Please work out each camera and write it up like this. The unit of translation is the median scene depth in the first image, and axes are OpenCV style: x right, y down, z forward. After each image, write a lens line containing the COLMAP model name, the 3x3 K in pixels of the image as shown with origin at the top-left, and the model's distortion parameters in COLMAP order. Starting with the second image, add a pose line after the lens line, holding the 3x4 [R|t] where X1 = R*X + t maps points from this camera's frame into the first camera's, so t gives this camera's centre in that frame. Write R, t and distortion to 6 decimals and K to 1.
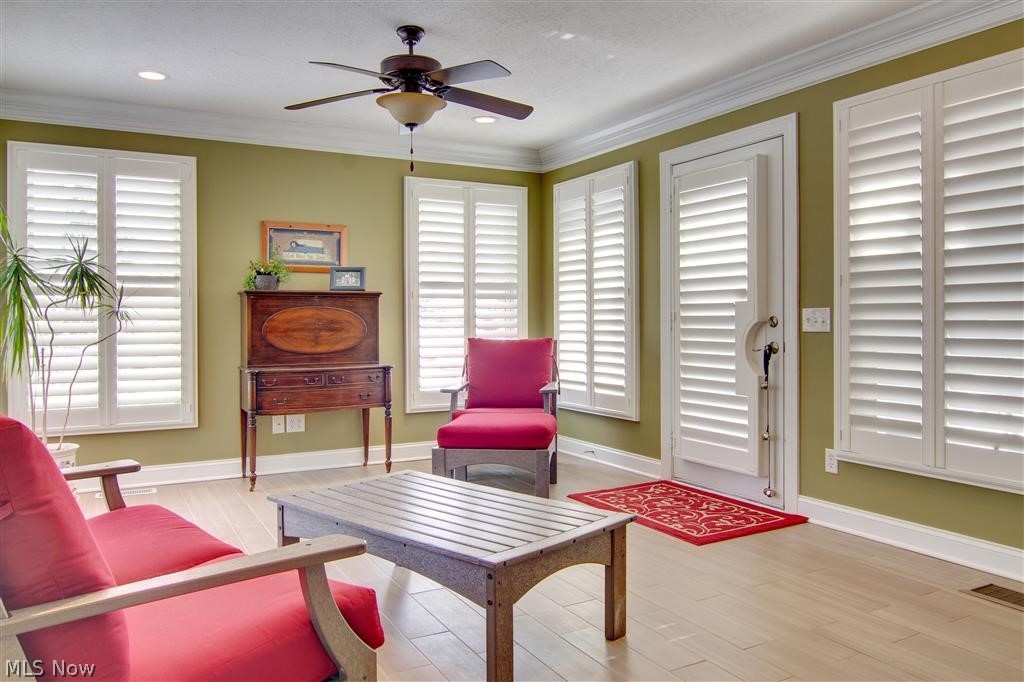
lens RADIAL K [[741.0, 0, 505.9], [0, 741.0, 332.6], [0, 0, 1]] dist [-0.004174, -0.005631]
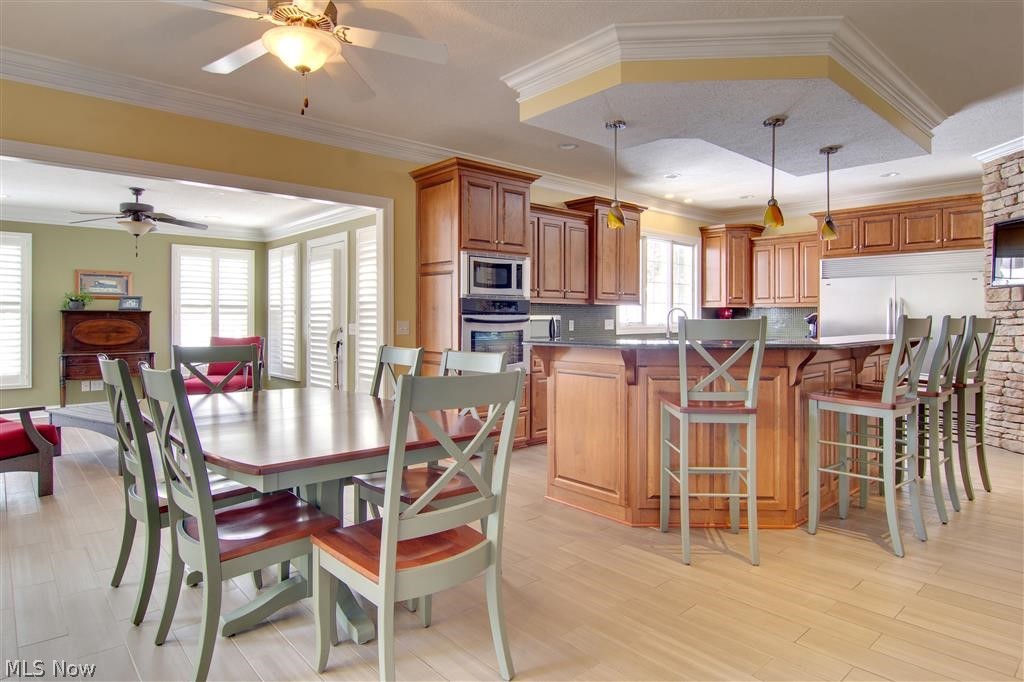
lens RADIAL K [[587.7, 0, 502.5], [0, 587.7, 318.8], [0, 0, 1]] dist [-0.011920, -0.005241]
pose [[0.976466, 0.007296, 0.215546, 0.361937], [-0.003437, 0.999827, -0.018269, -0.013294], [-0.215642, 0.017099, 0.976323, -0.565022]]
